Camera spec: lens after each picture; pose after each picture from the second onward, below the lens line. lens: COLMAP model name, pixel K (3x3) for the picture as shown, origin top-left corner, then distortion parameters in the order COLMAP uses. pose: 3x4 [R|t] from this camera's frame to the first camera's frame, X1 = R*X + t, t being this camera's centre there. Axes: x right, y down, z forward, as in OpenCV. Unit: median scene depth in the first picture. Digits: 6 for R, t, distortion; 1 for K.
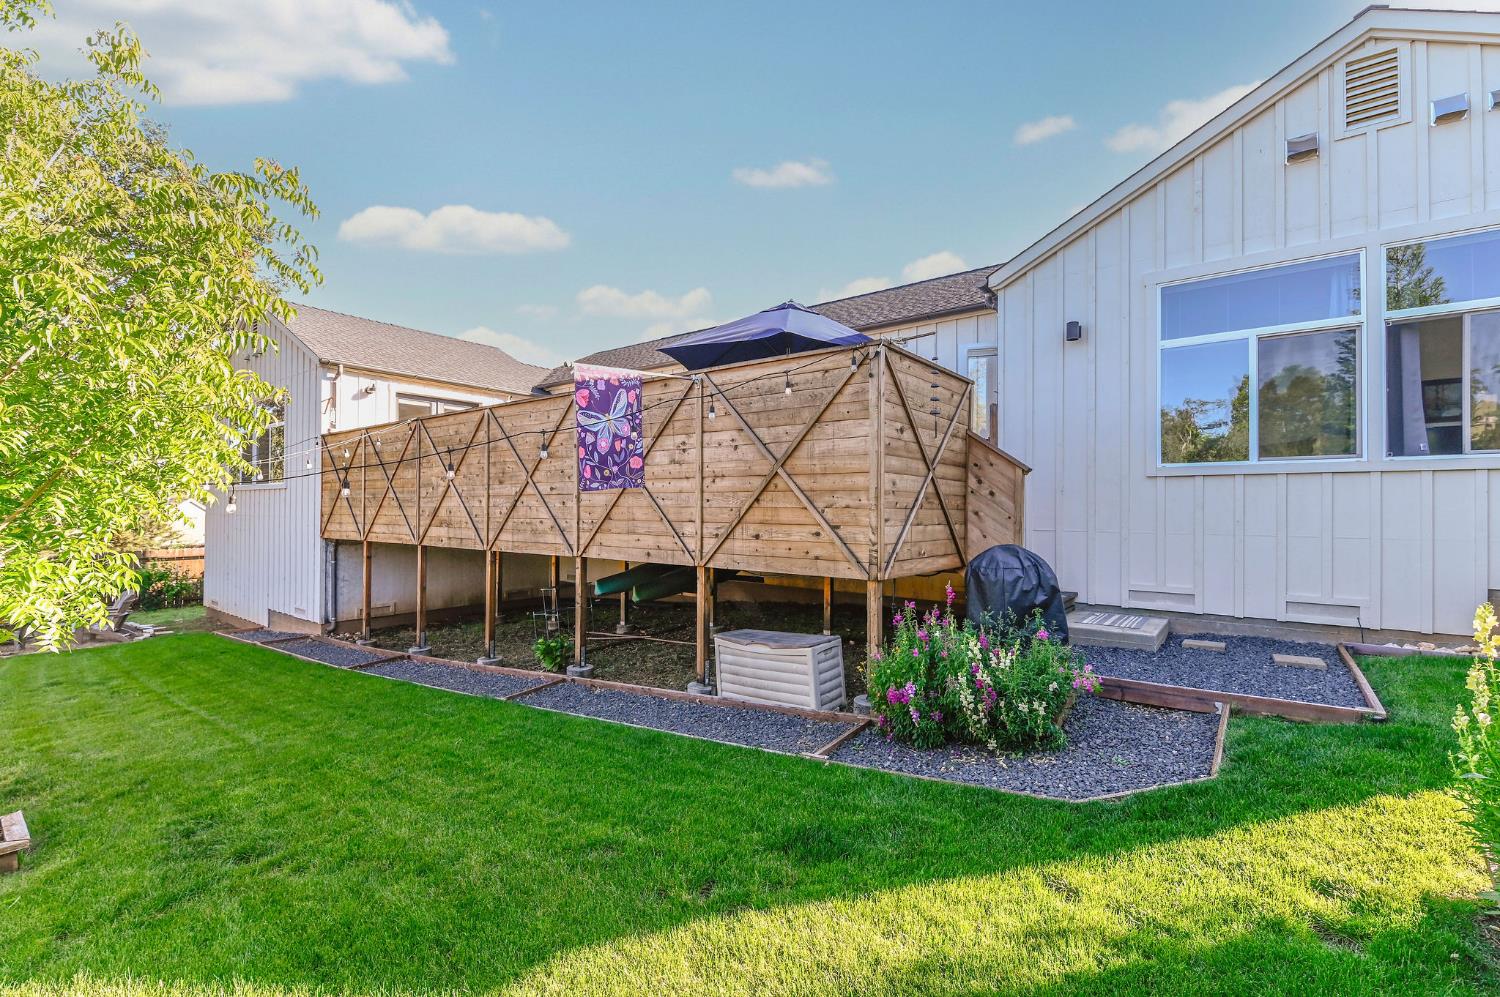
lens RADIAL K [[675.5, 0, 770.4], [0, 675.5, 496.4], [0, 0, 1]] dist [0.001354, -0.005271]
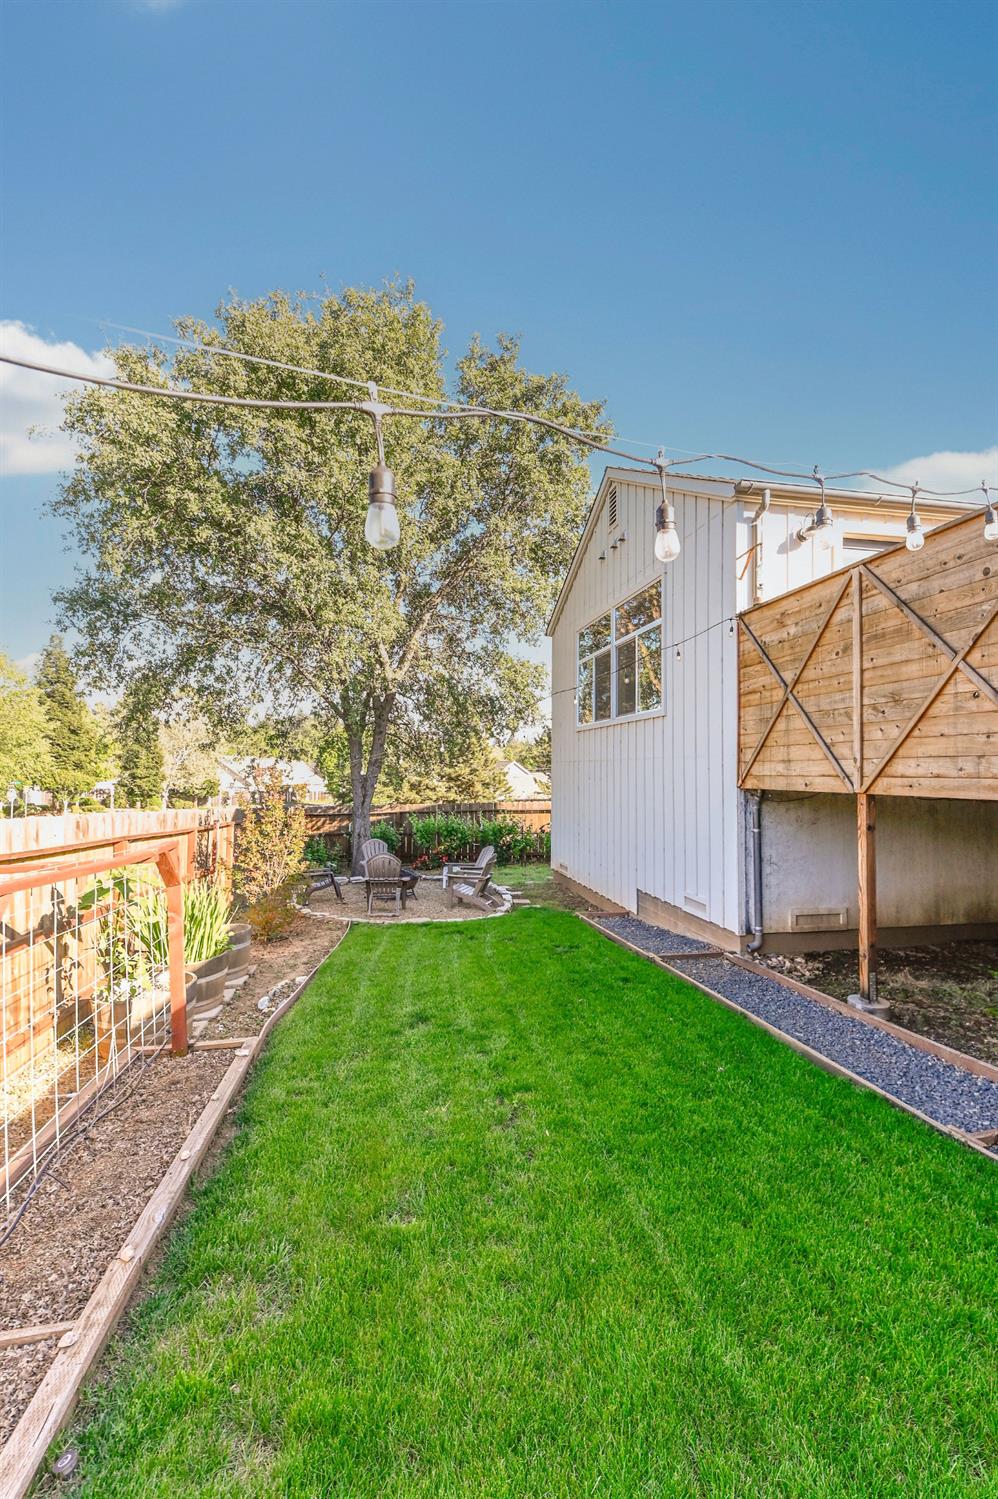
lens RADIAL K [[658.7, 0, 499.0], [0, 658.7, 749.5], [0, 0, 1]] dist [-0.010763, -0.000343]
pose [[0.750490, -0.020654, -0.660559, -0.744610], [0.007218, 0.999708, -0.023057, 0.065616], [0.660842, 0.012536, 0.750420, 0.723331]]
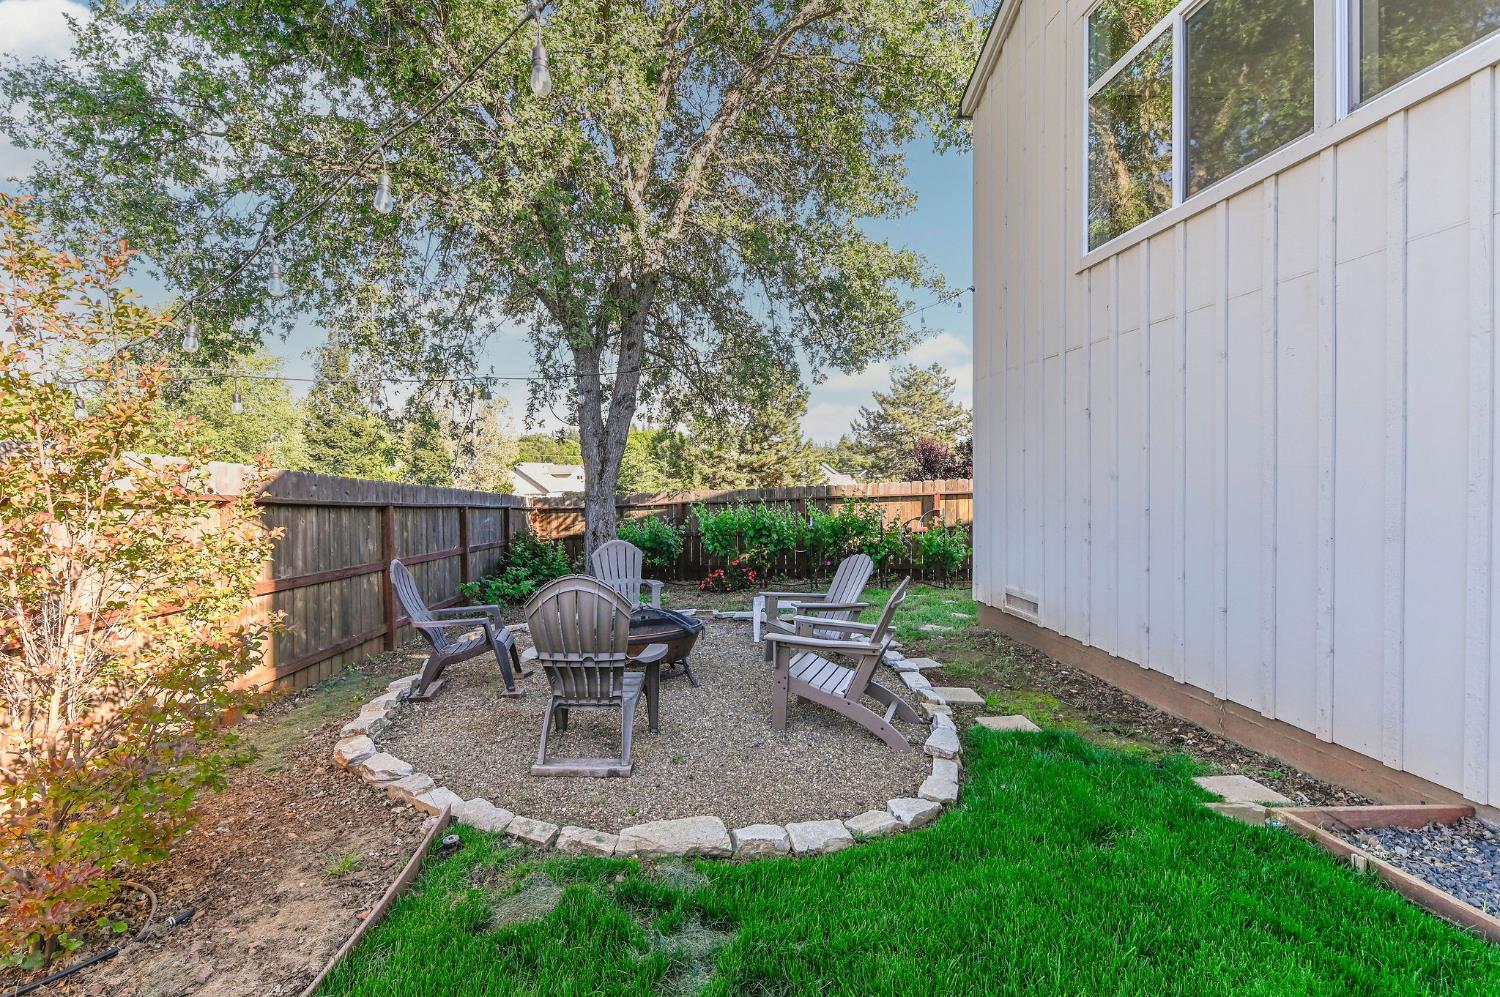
lens RADIAL K [[634.2, 0, 750.0], [0, 634.2, 533.1], [0, 0, 1]] dist [0.001241, -0.000514]
pose [[0.703156, 0.055608, -0.708857, -1.434756], [0.013967, 0.995665, 0.091961, 0.175674], [0.710898, -0.074564, 0.699331, 1.361263]]
